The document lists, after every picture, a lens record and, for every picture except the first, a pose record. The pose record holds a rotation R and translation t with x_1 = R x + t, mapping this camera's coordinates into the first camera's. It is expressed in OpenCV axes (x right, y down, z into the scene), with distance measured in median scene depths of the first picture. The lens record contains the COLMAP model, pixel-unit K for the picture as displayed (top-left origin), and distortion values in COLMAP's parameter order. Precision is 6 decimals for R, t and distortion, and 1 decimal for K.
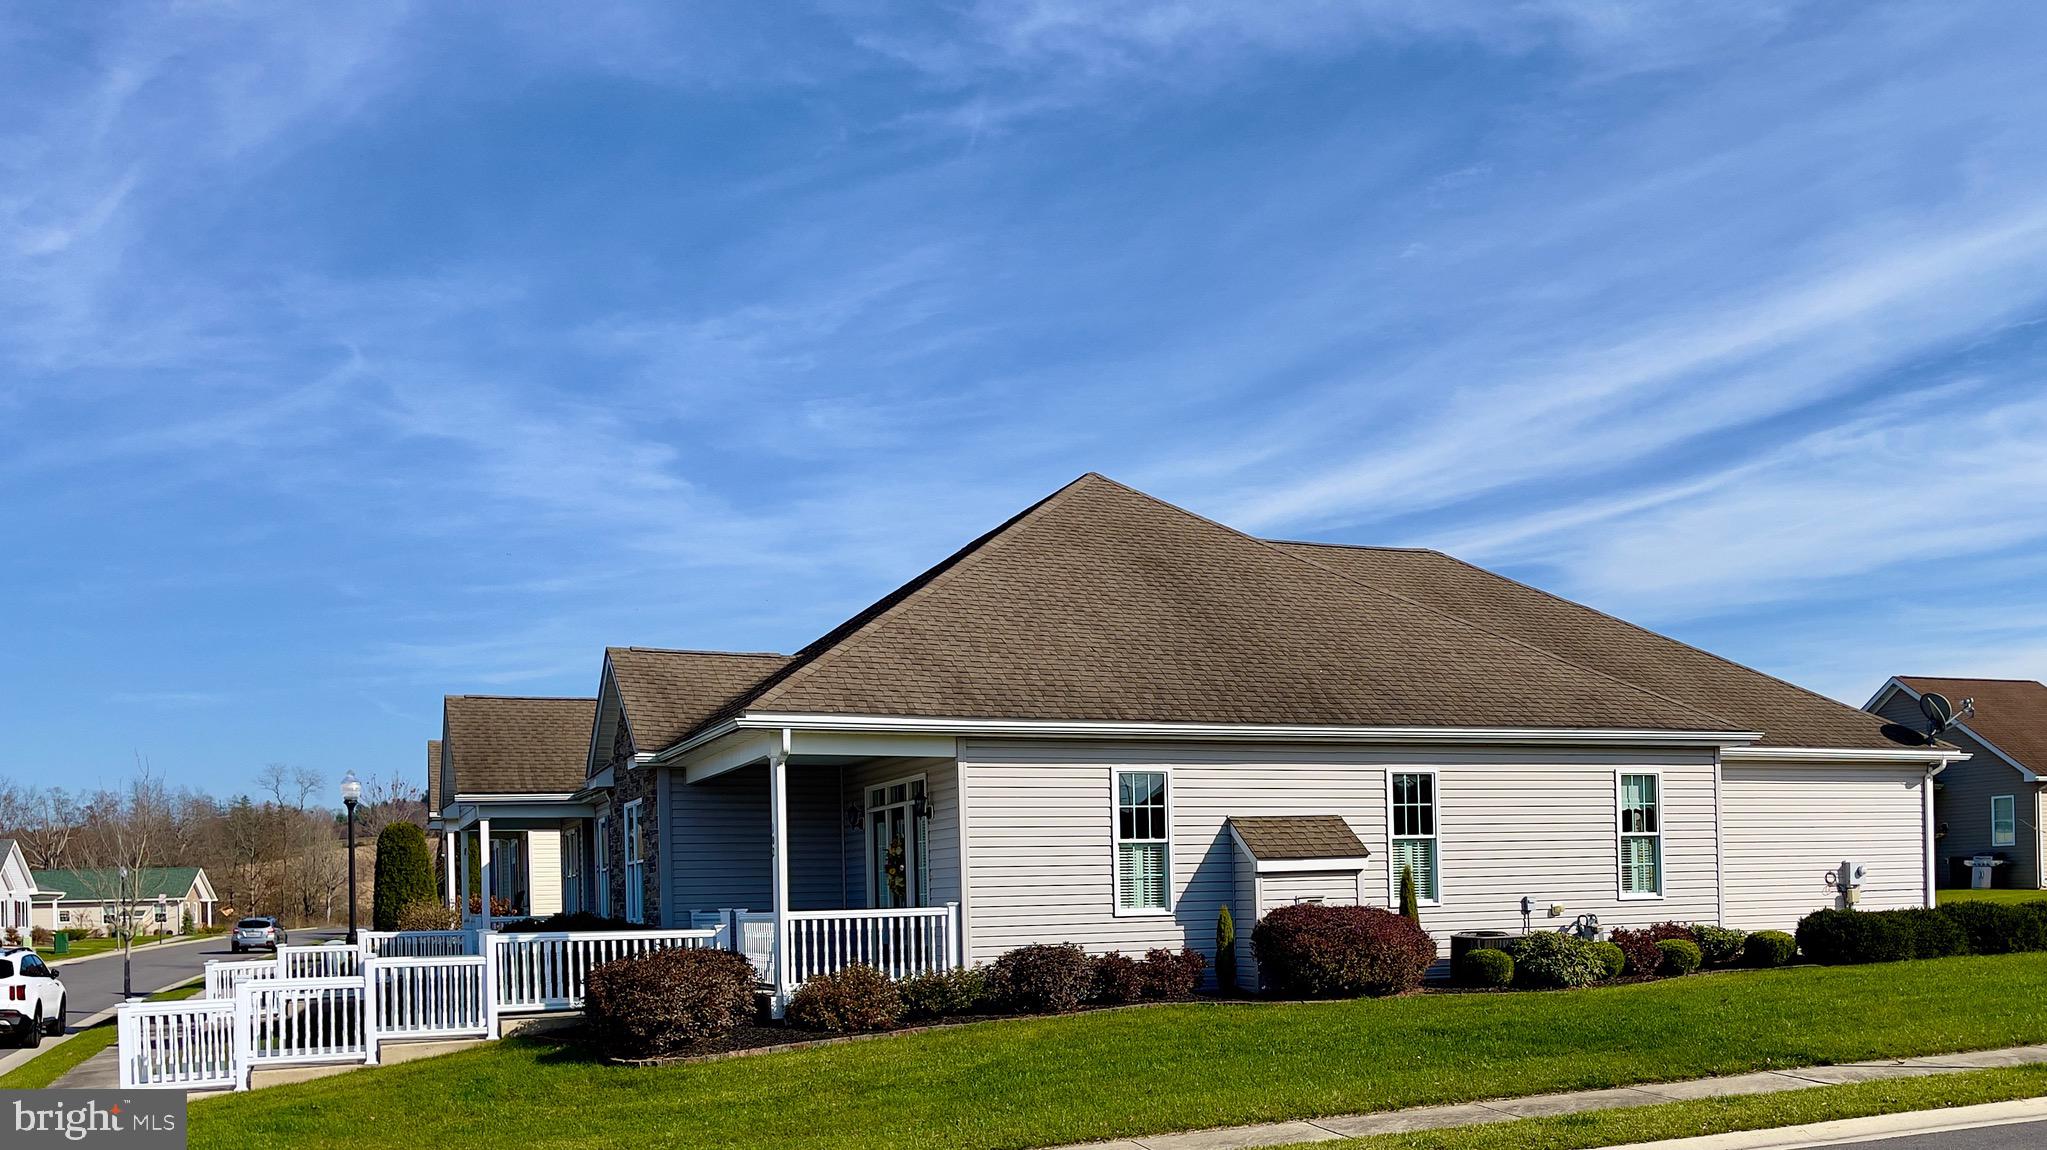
lens RADIAL K [[1738.1, 0, 1195.3], [0, 1738.1, 903.1], [0, 0, 1]] dist [0.143824, -0.341675]
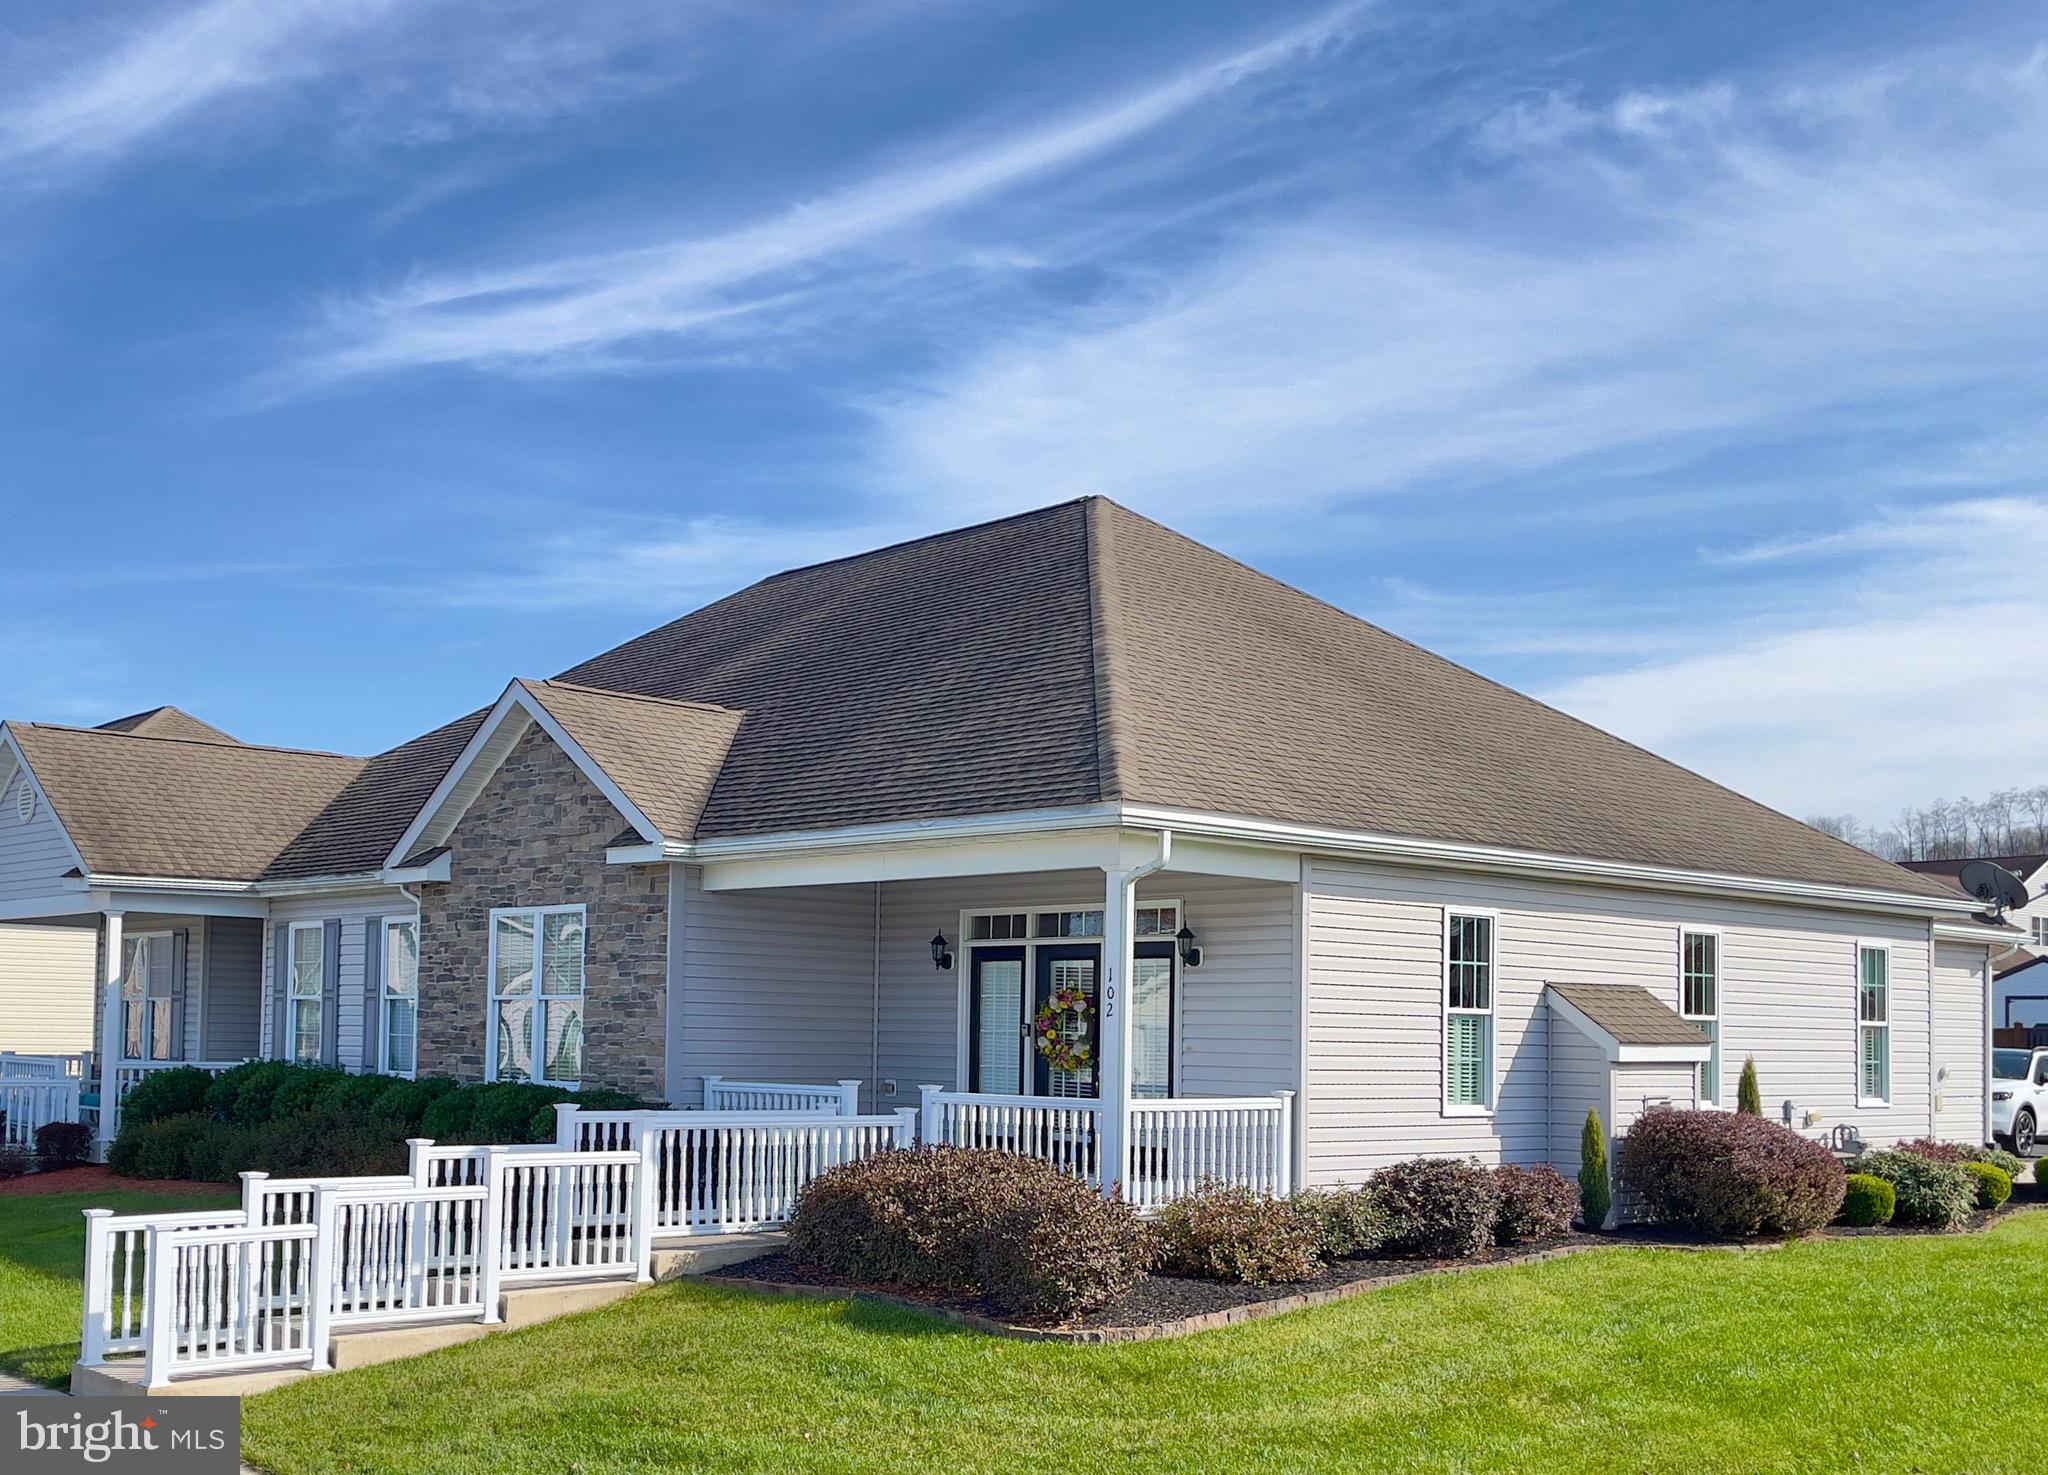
lens RADIAL K [[2110.8, 0, 913.4], [0, 2110.8, 964.3], [0, 0, 1]] dist [0.182241, -0.593073]
pose [[0.962410, 0.050429, 0.266879, -0.477241], [-0.040040, 0.998219, -0.044230, -0.006937], [-0.268634, 0.031882, 0.962714, 0.212232]]
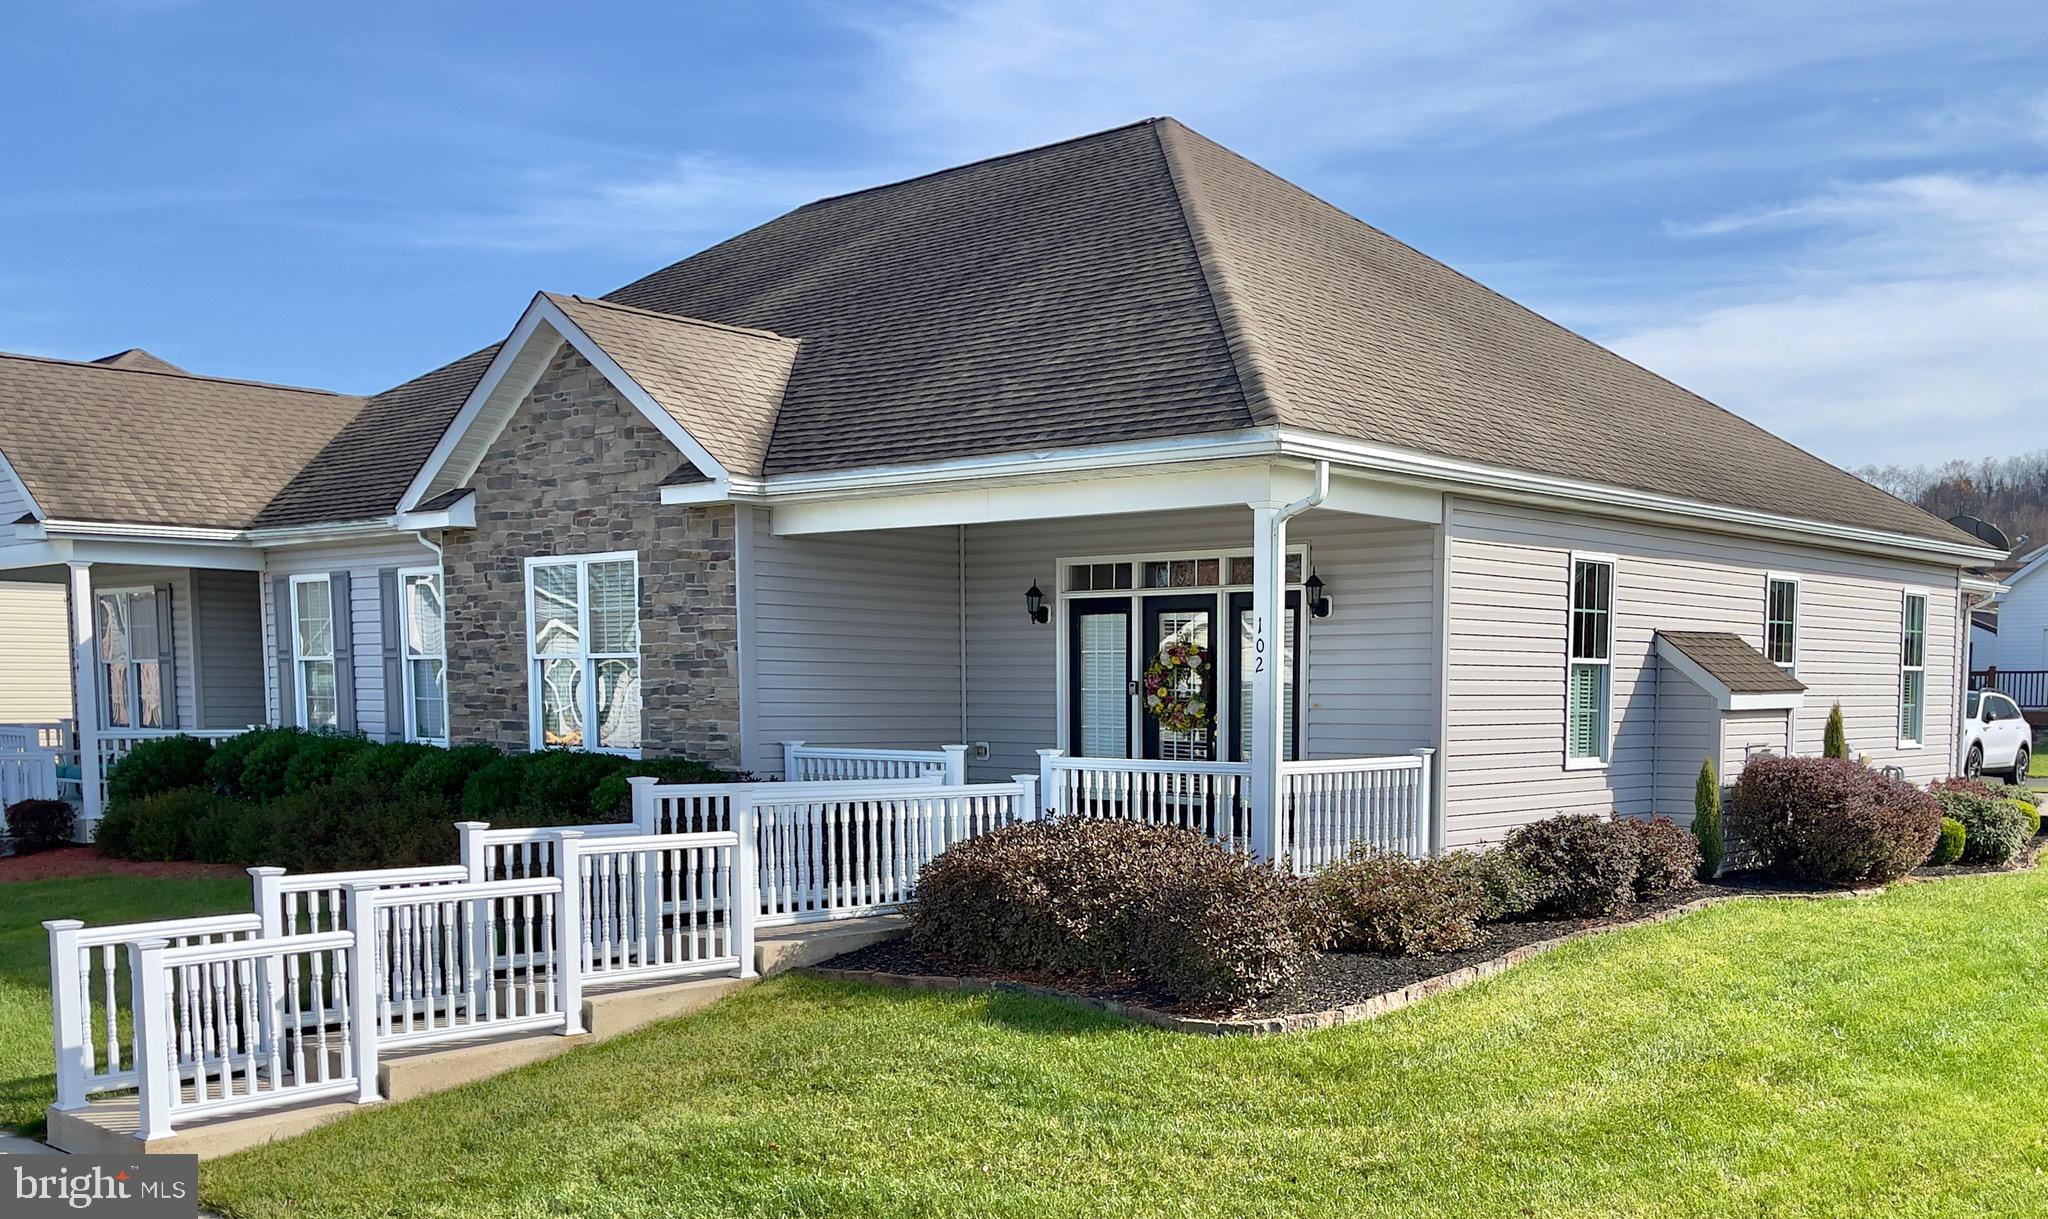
lens RADIAL K [[1892.3, 0, 1214.0], [0, 1892.3, 880.7], [0, 0, 1]] dist [0.093189, -0.153078]
pose [[0.908261, -0.012168, 0.418227, -0.479051], [-0.025157, 0.996180, 0.083617, -0.007841], [-0.417647, -0.086467, 0.904486, 0.358879]]
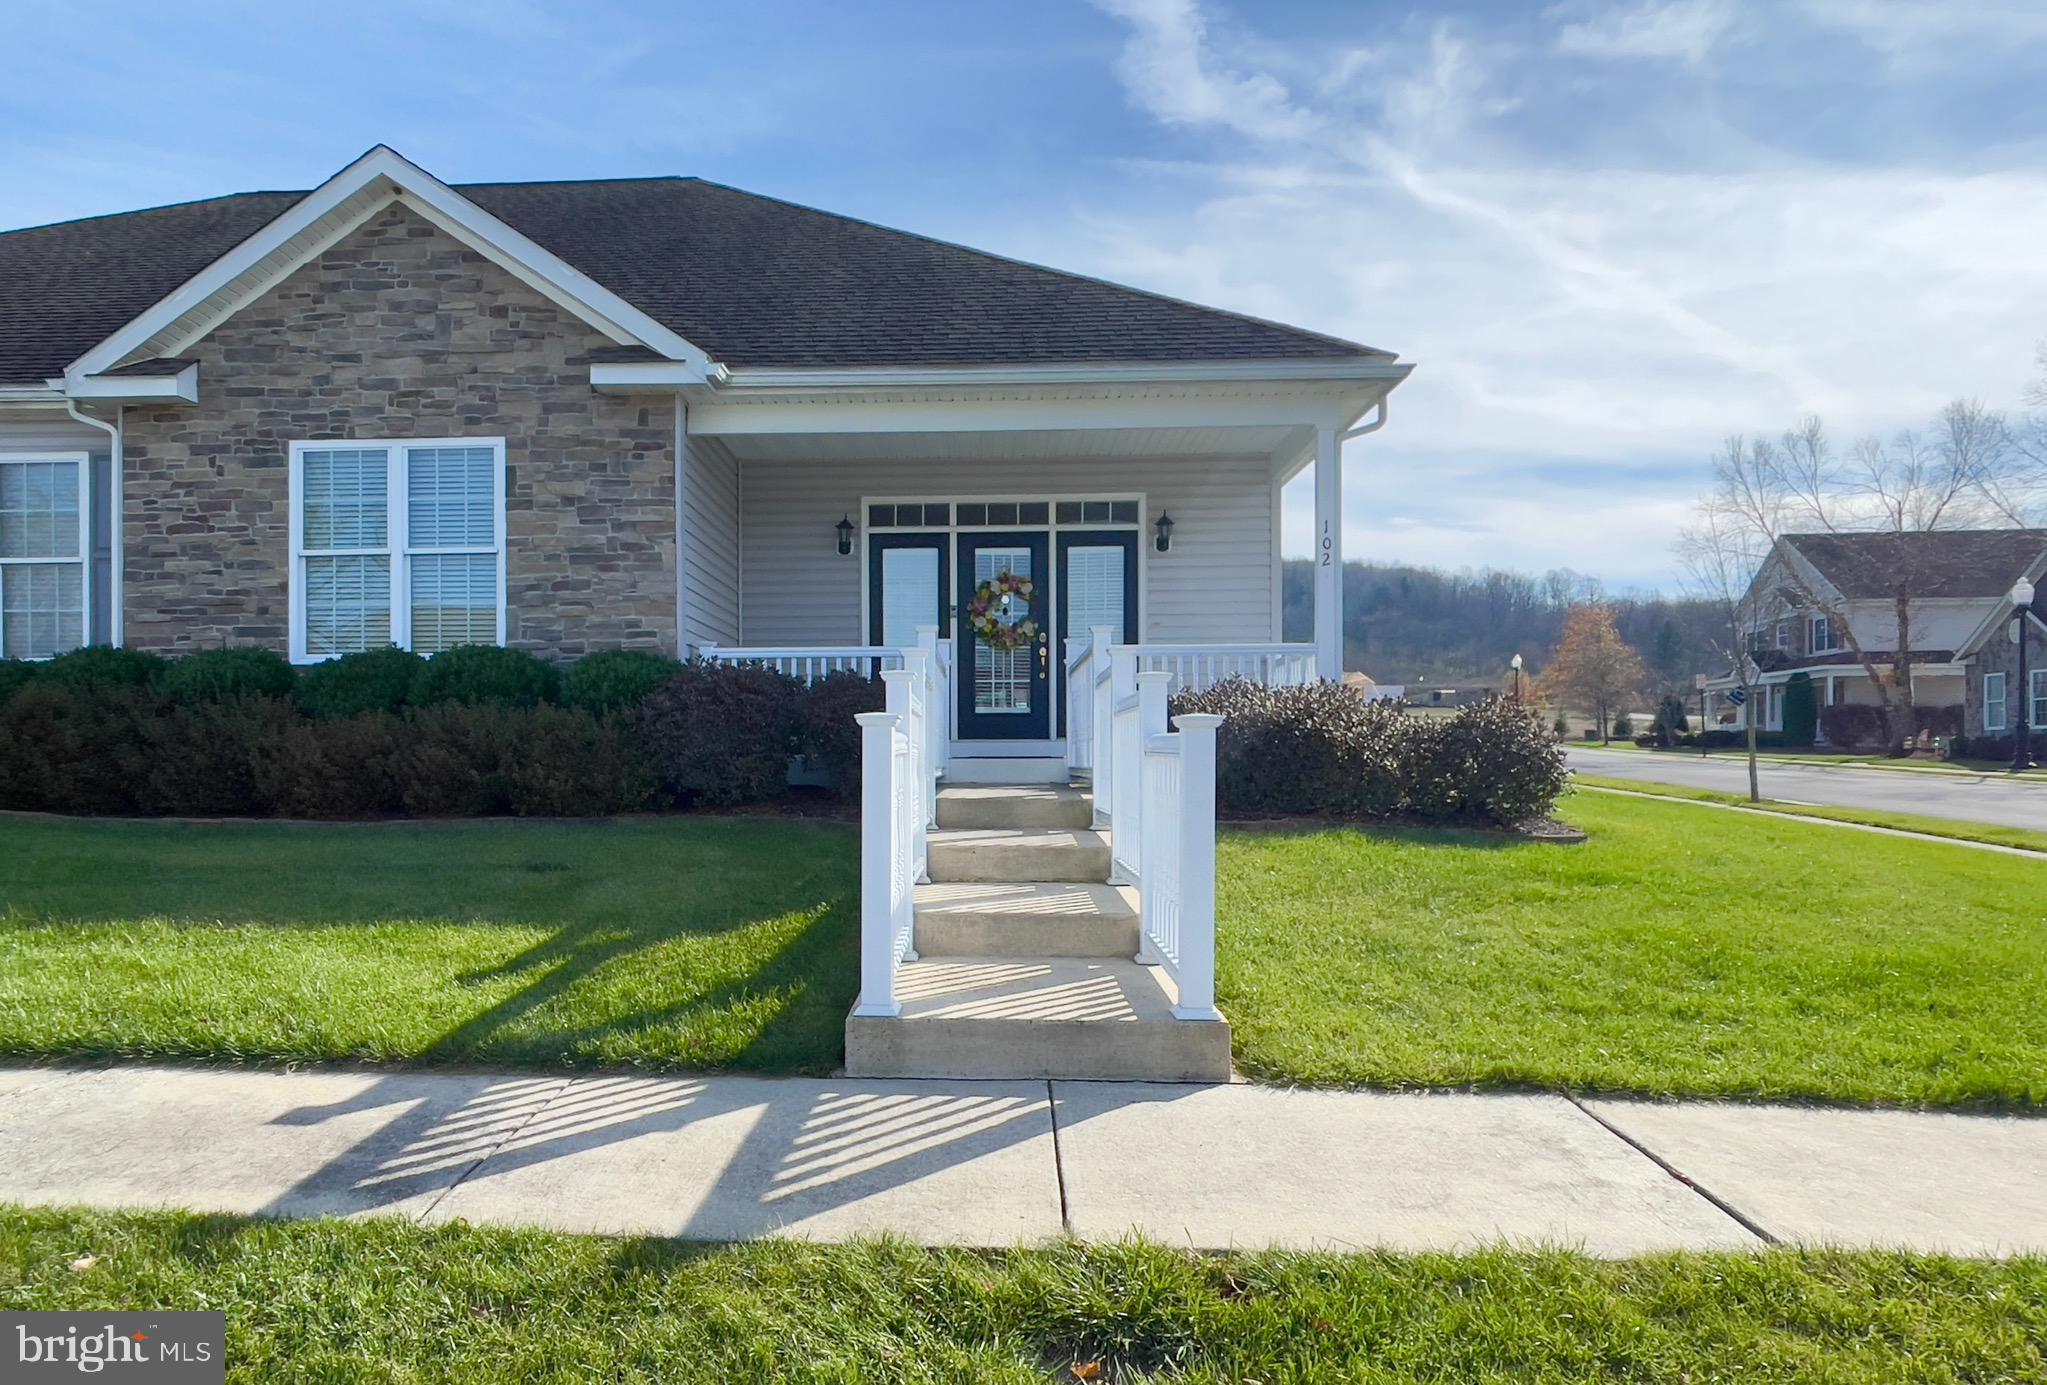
lens RADIAL K [[1286.5, 0, 905.9], [0, 1286.5, 758.1], [0, 0, 1]] dist [0.000222, -0.037359]
pose [[0.485608, 0.023708, 0.873855, -0.708854], [-0.005099, 0.999692, -0.024288, 0.060037], [-0.874162, 0.007339, 0.485579, 0.802654]]
